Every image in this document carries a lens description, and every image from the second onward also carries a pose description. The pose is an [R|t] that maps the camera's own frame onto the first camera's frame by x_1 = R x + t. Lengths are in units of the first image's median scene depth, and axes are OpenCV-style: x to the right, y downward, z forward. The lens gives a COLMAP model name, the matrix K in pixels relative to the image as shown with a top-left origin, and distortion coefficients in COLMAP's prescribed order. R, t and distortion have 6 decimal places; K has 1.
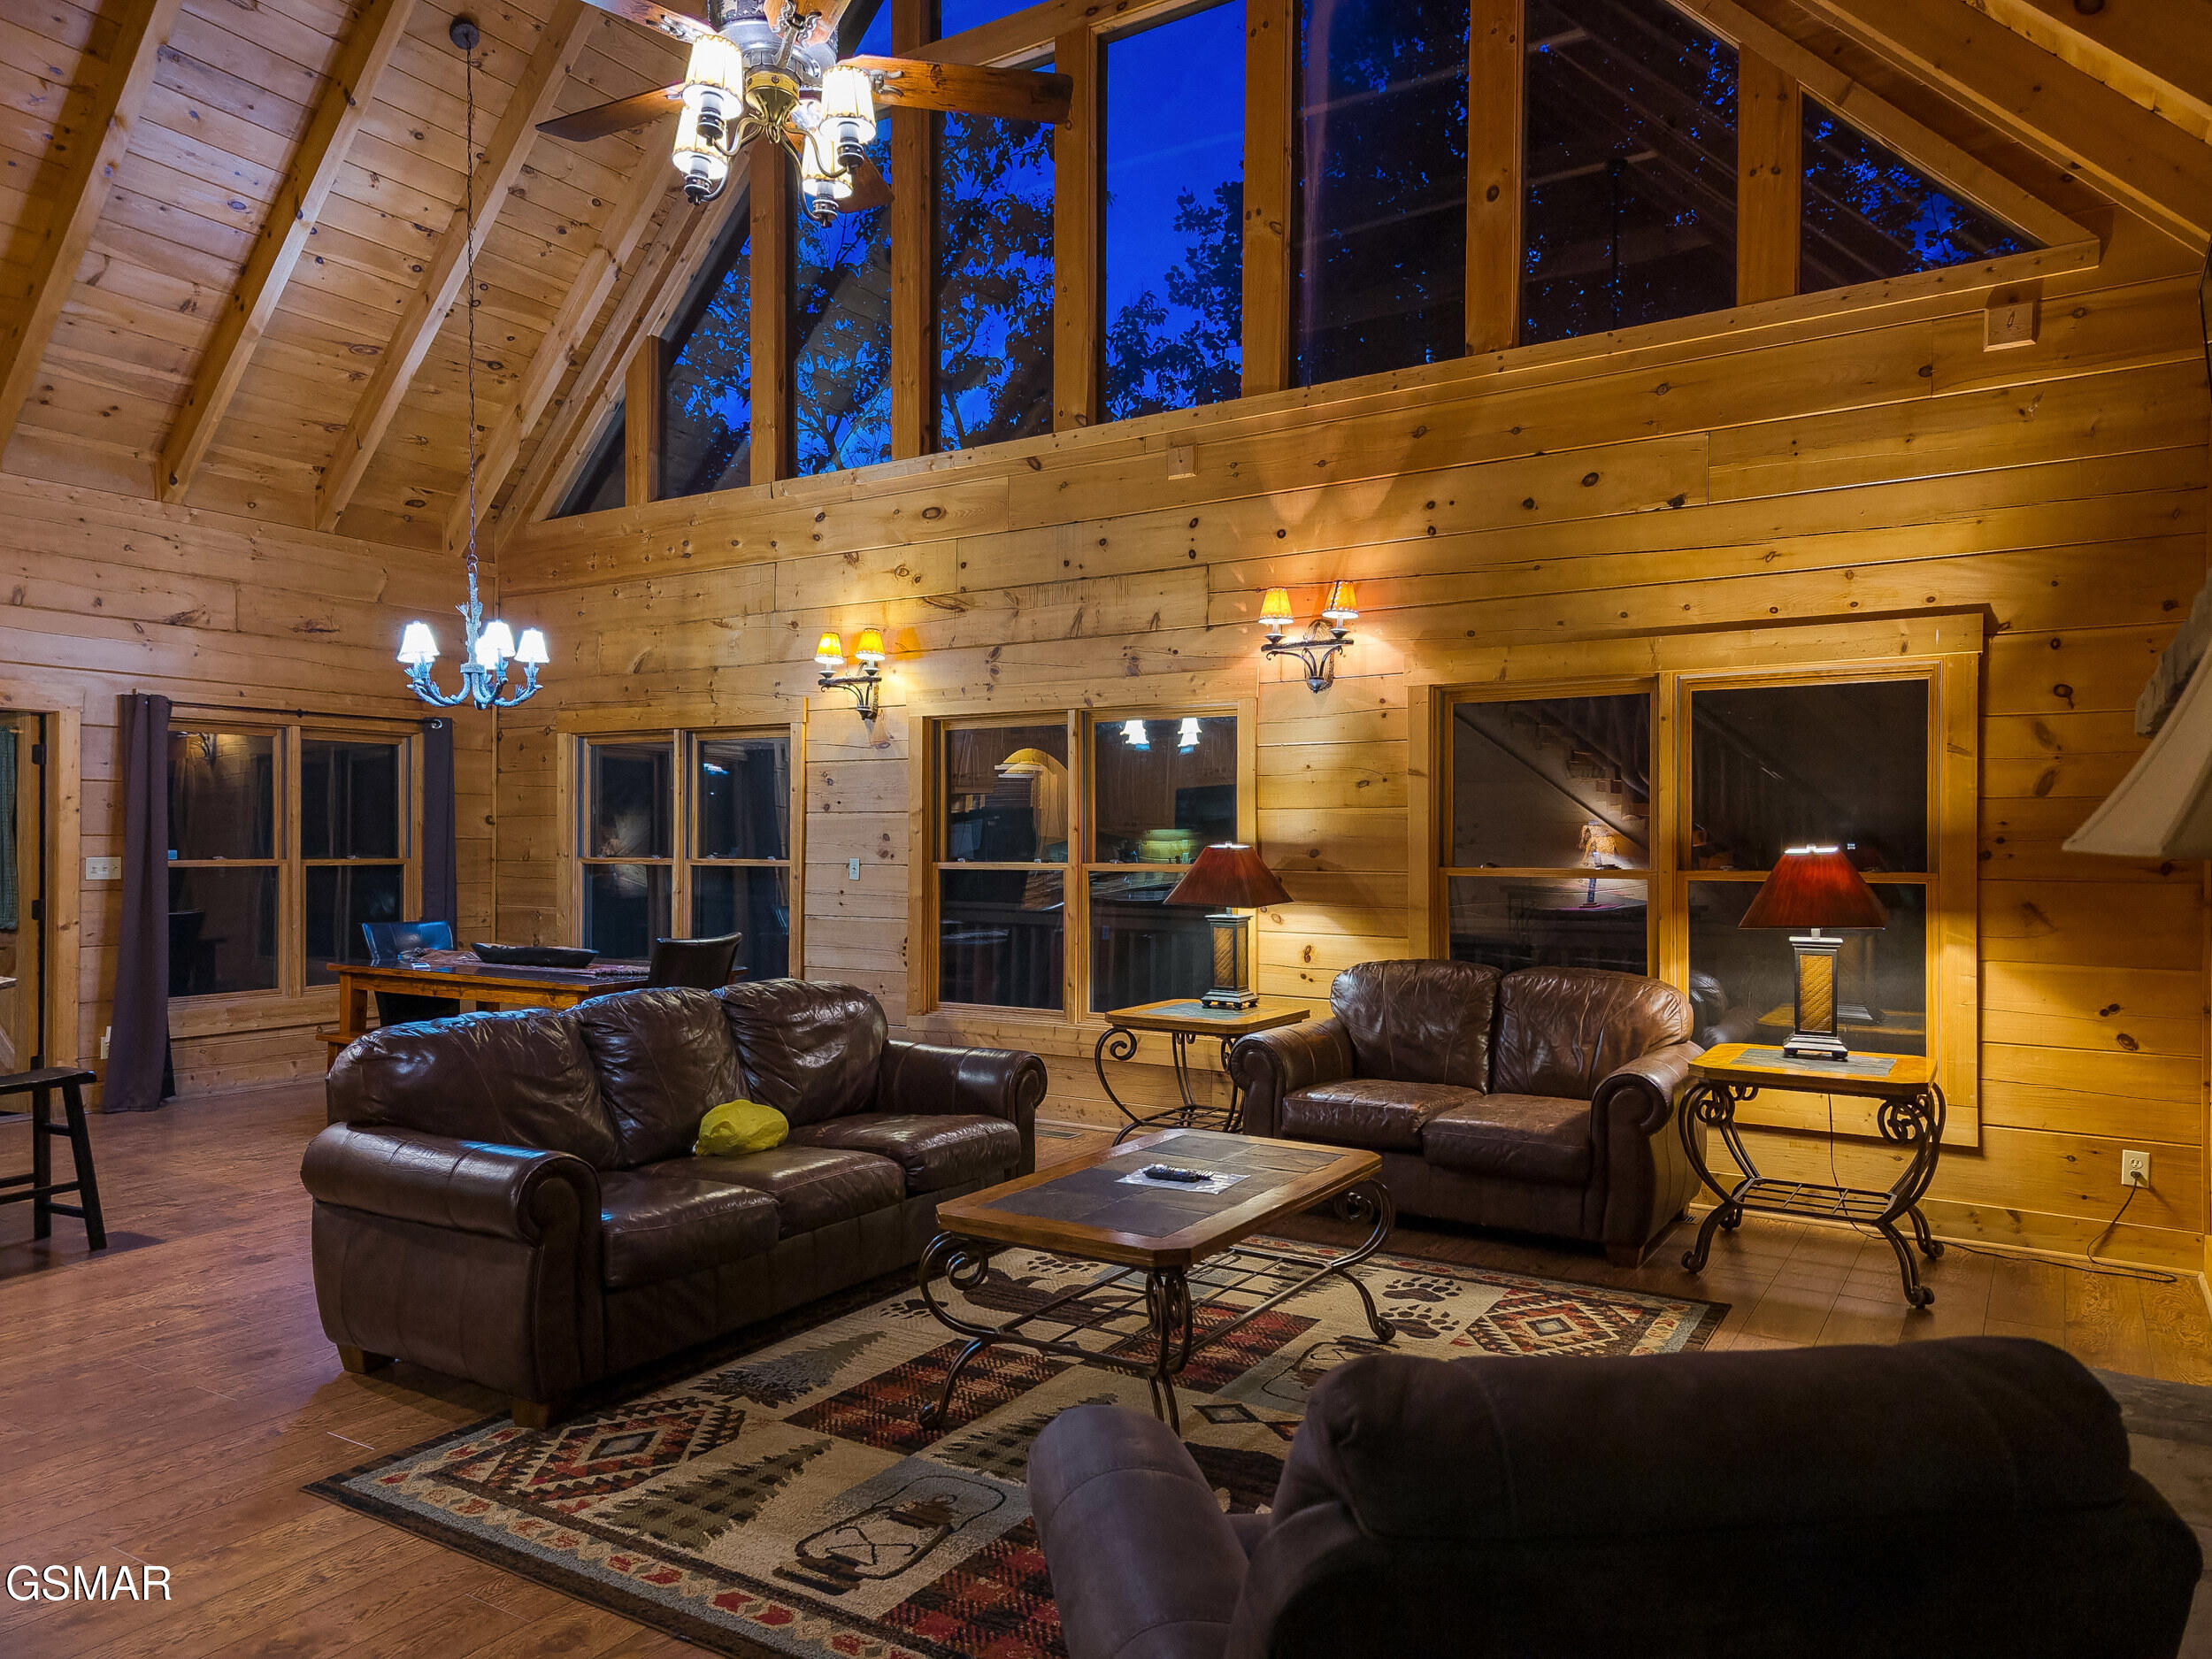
lens RADIAL K [[1489.4, 0, 1106.0], [0, 1489.4, 829.5], [0, 0, 1]] dist [0.030758, 0.004229]
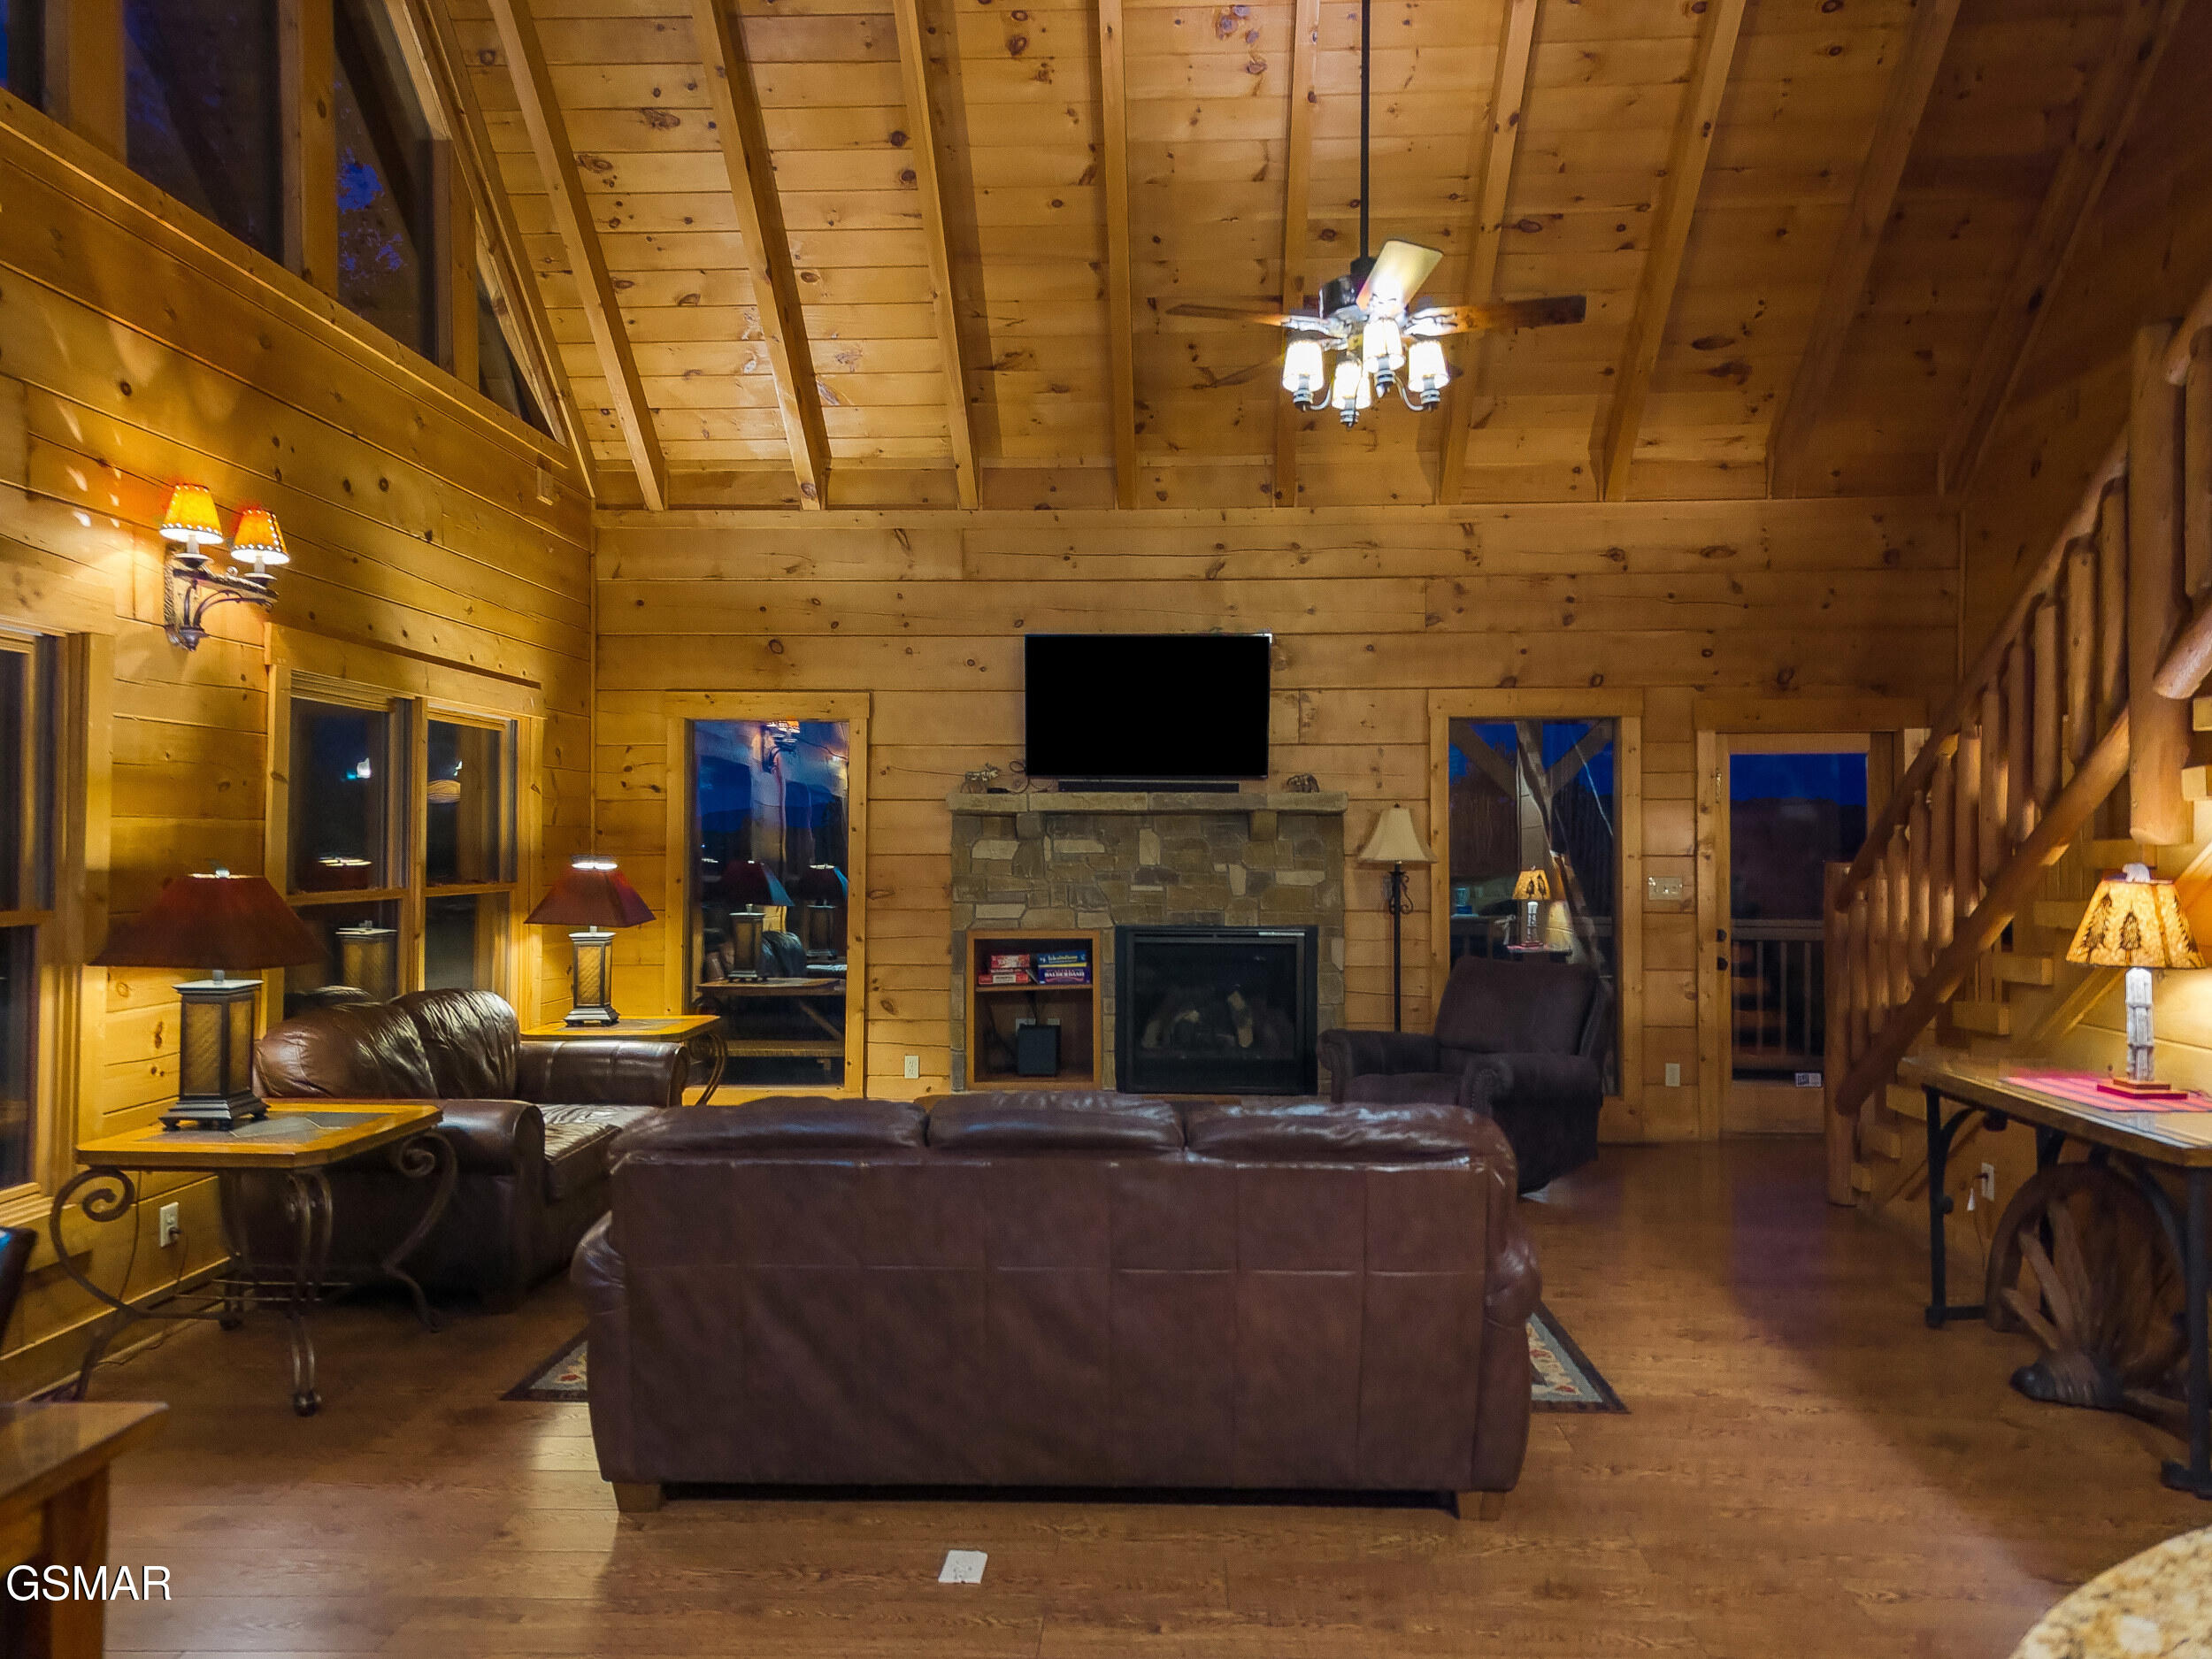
lens RADIAL K [[1489.4, 0, 1106.0], [0, 1489.4, 829.5], [0, 0, 1]] dist [0.030758, 0.004229]
pose [[-0.507217, 0.001351, 0.861818, -0.701196], [-0.019918, 0.999713, -0.013290, -0.007998], [-0.861588, -0.023906, -0.507044, 1.021293]]
